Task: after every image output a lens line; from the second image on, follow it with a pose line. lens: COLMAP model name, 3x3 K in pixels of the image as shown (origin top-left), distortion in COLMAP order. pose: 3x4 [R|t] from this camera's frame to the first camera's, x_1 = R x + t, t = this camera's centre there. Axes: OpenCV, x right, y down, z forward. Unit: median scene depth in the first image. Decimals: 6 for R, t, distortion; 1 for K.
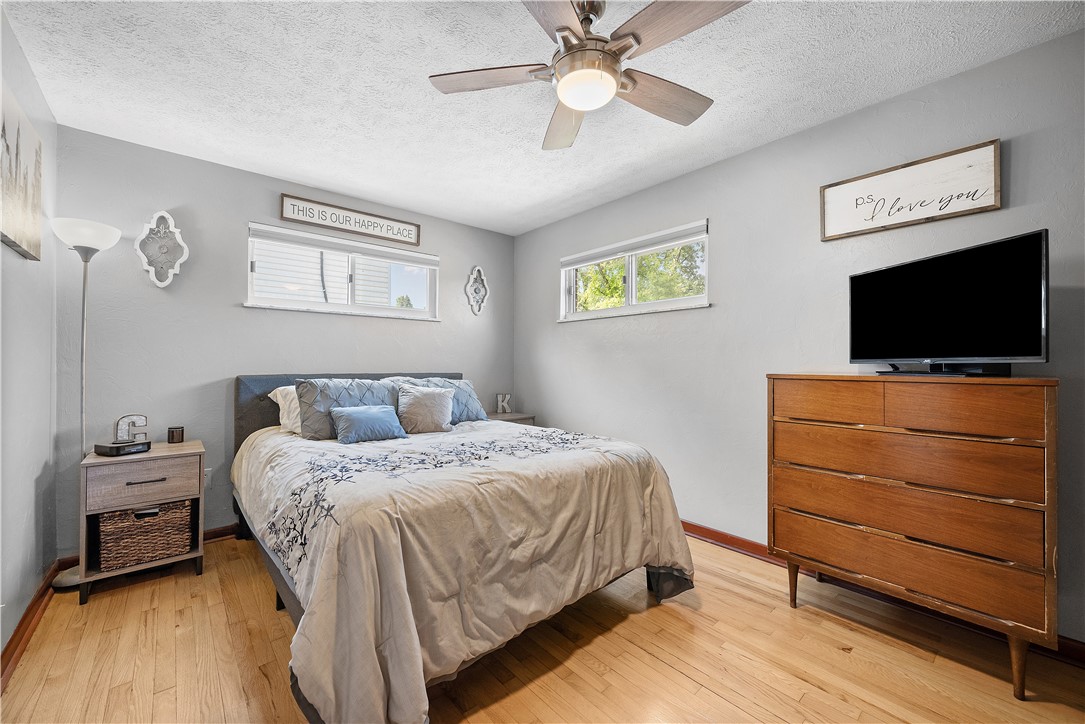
lens RADIAL K [[426.7, 0, 540.9], [0, 426.7, 362.4], [0, 0, 1]] dist [0.000865, -0.000305]
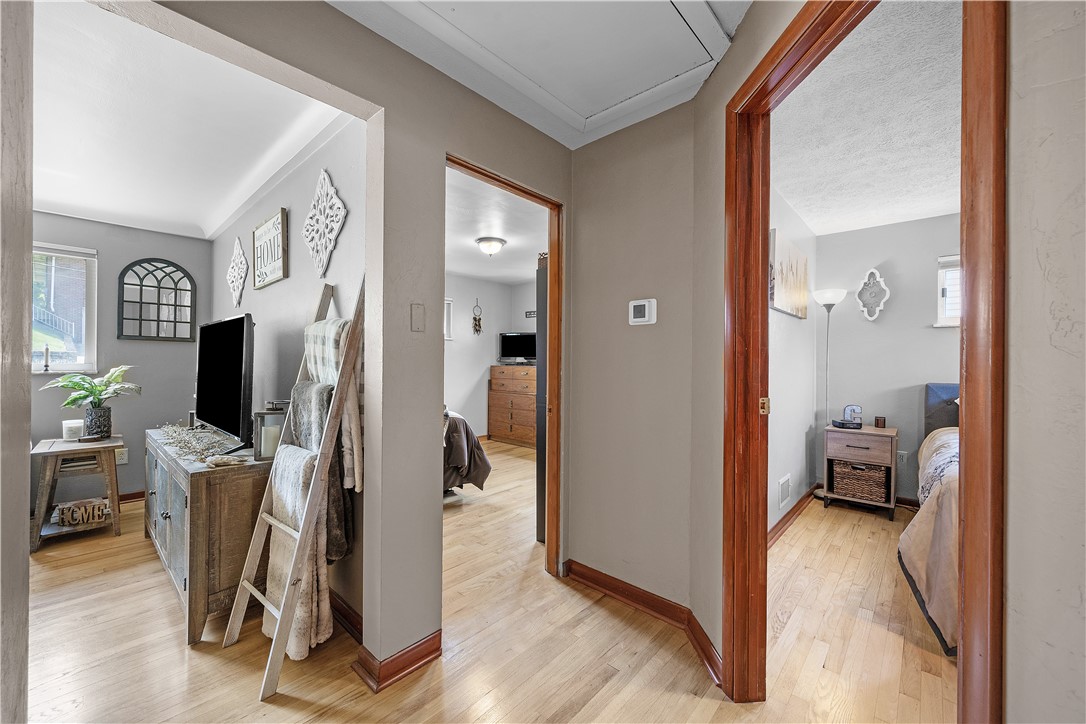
lens RADIAL K [[427.0, 0, 545.2], [0, 427.0, 358.7], [0, 0, 1]] dist [0.000865, -0.000305]
pose [[0.127419, -0.005109, -0.991836, 0.481324], [-0.004170, 0.999975, -0.005687, -0.034827], [0.991840, 0.004860, 0.127395, -0.340746]]
